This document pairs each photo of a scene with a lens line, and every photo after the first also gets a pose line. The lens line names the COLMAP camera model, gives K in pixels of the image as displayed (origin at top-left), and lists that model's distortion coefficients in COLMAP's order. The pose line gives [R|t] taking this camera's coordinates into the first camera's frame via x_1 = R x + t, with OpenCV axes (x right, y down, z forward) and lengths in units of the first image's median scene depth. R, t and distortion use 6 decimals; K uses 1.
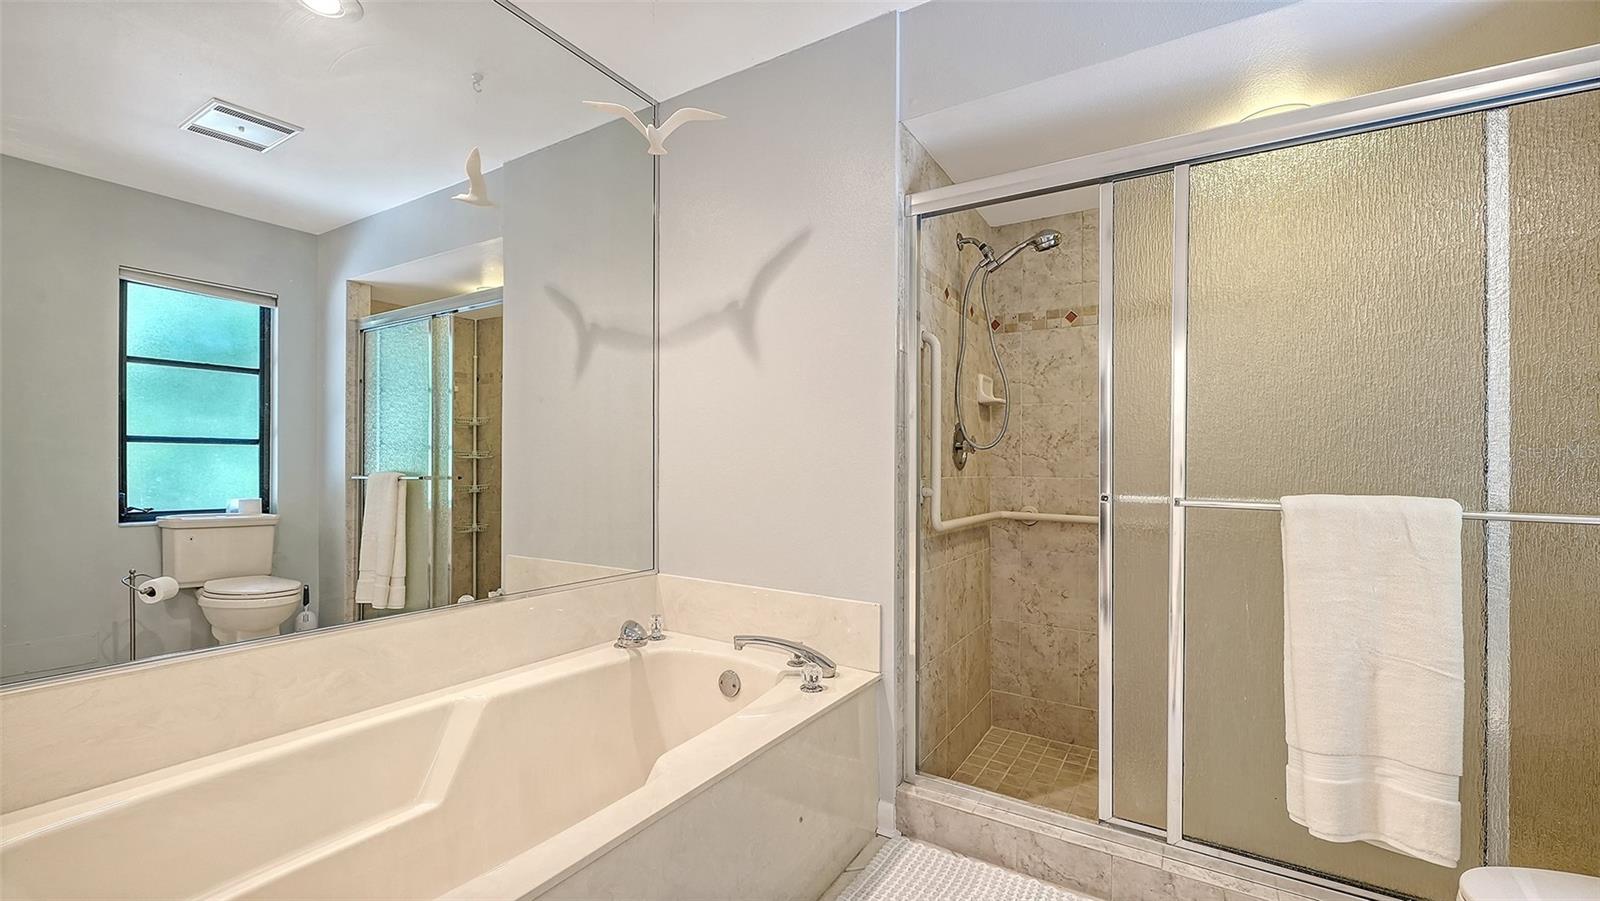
lens RADIAL K [[652.8, 0, 796.0], [0, 652.8, 449.8], [0, 0, 1]] dist [0.000642, 0.000034]
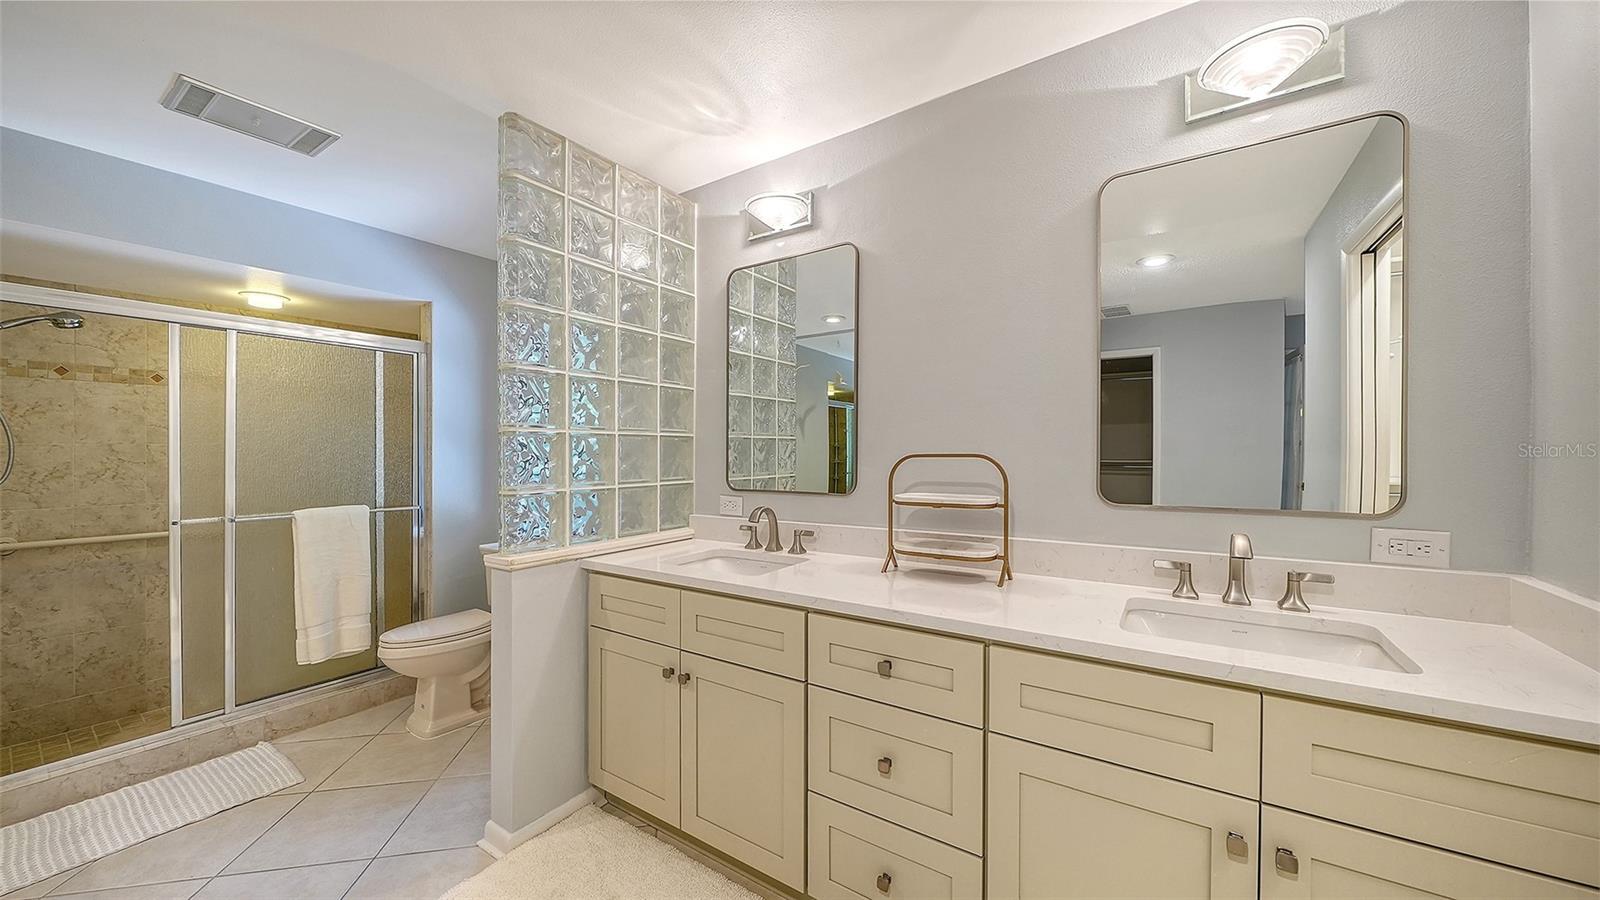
lens RADIAL K [[574.7, 0, 807.6], [0, 574.7, 455.3], [0, 0, 1]] dist [-0.006223, 0.000055]
pose [[0.035012, -0.018981, 0.999207, -0.882358], [-0.012064, 0.999739, 0.019414, -0.139628], [-0.999314, -0.012734, 0.034774, -0.599007]]
